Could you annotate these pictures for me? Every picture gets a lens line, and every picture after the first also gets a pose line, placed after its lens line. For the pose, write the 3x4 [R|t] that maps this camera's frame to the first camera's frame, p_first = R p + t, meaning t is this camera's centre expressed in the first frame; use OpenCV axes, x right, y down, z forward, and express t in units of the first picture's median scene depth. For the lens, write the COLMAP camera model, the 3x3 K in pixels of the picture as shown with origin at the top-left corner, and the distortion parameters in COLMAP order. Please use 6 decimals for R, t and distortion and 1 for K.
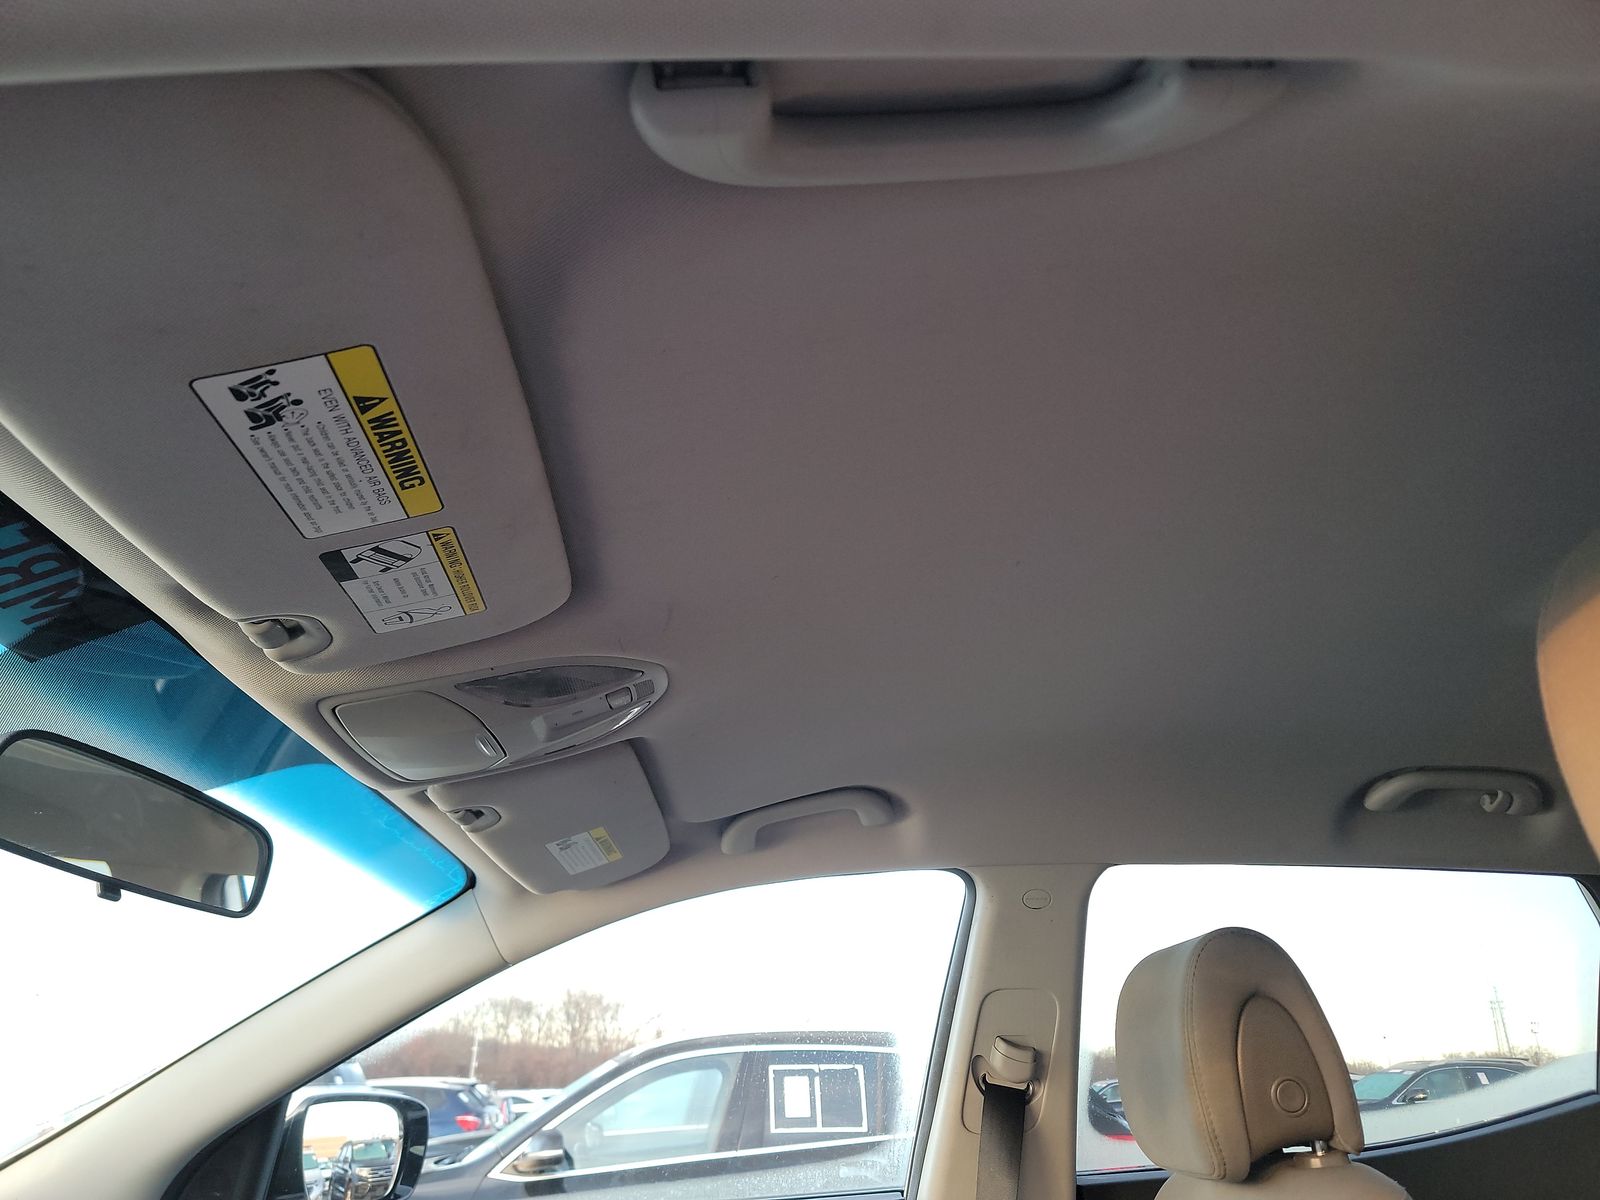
lens RADIAL K [[1098.0, 0, 811.2], [0, 1098.0, 601.2], [0, 0, 1]] dist [0.062711, -0.055786]
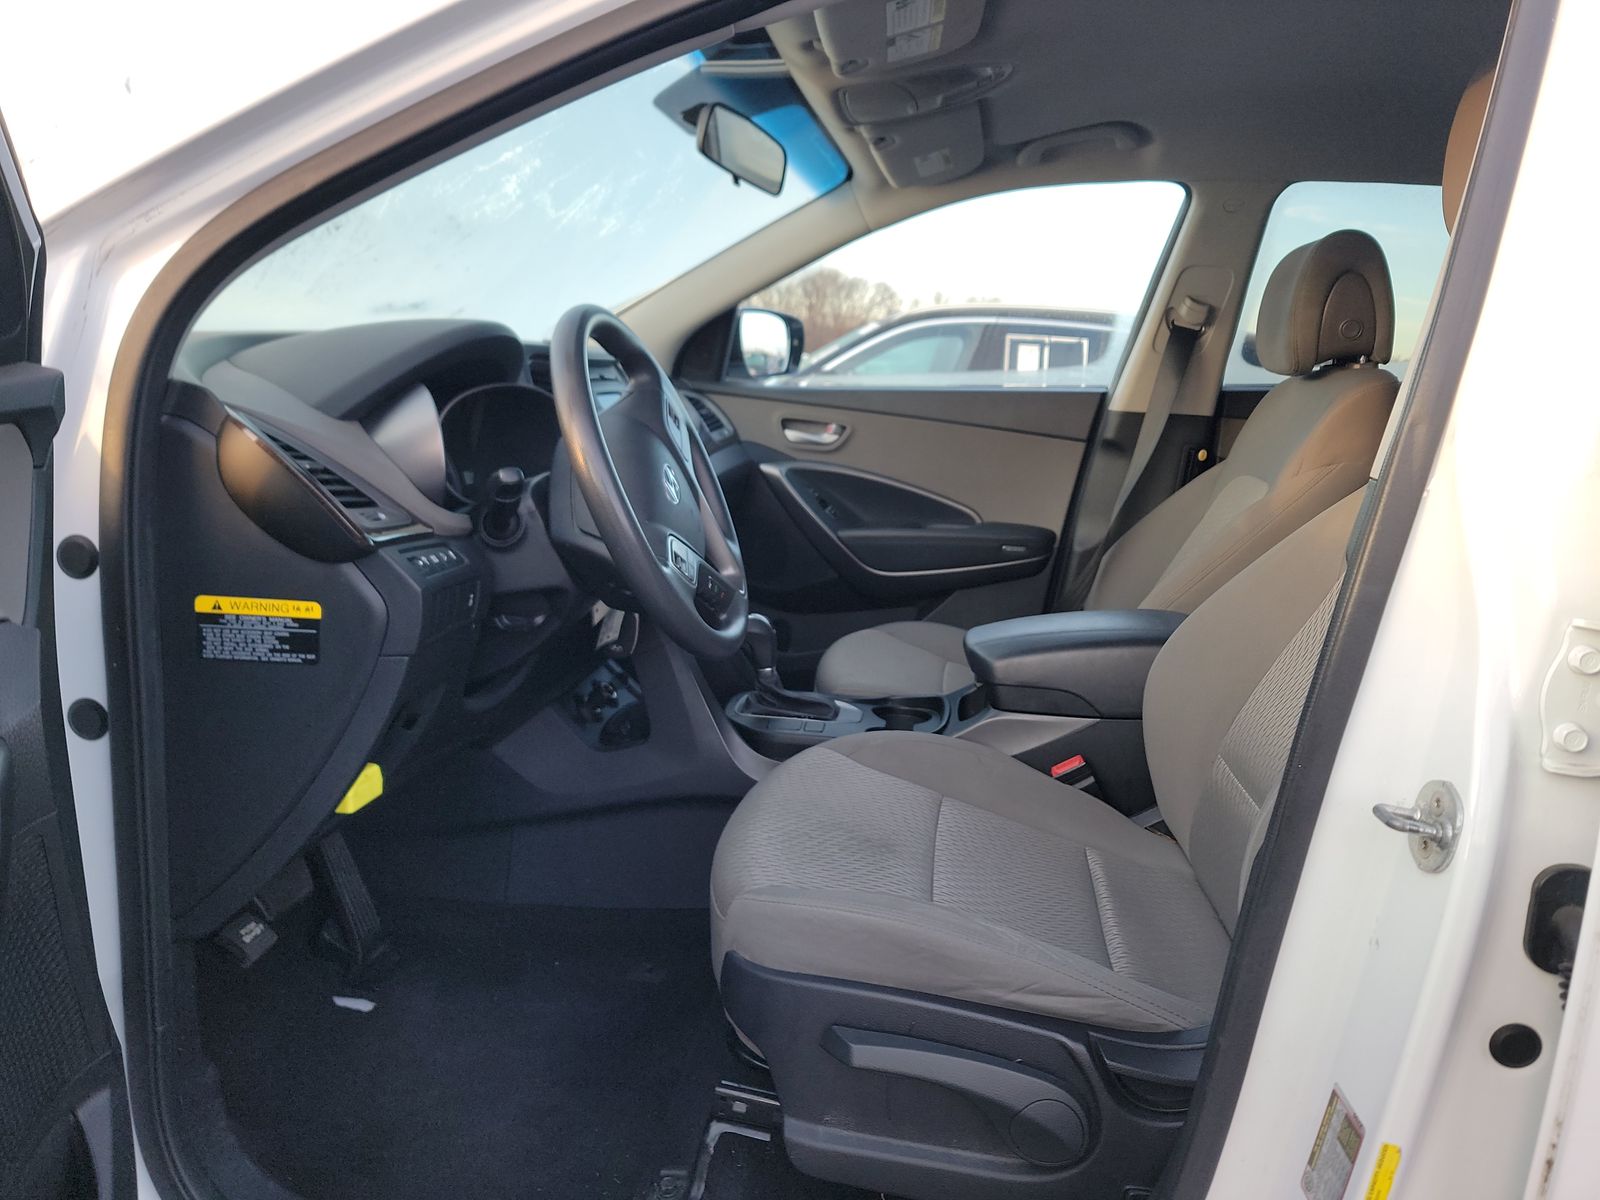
lens RADIAL K [[1098.0, 0, 811.2], [0, 1098.0, 601.2], [0, 0, 1]] dist [0.062711, -0.055786]
pose [[0.978622, 0.111336, -0.172925, -0.027343], [0.010919, 0.811491, 0.584263, -0.164372], [0.205377, -0.573661, 0.792927, -0.558116]]
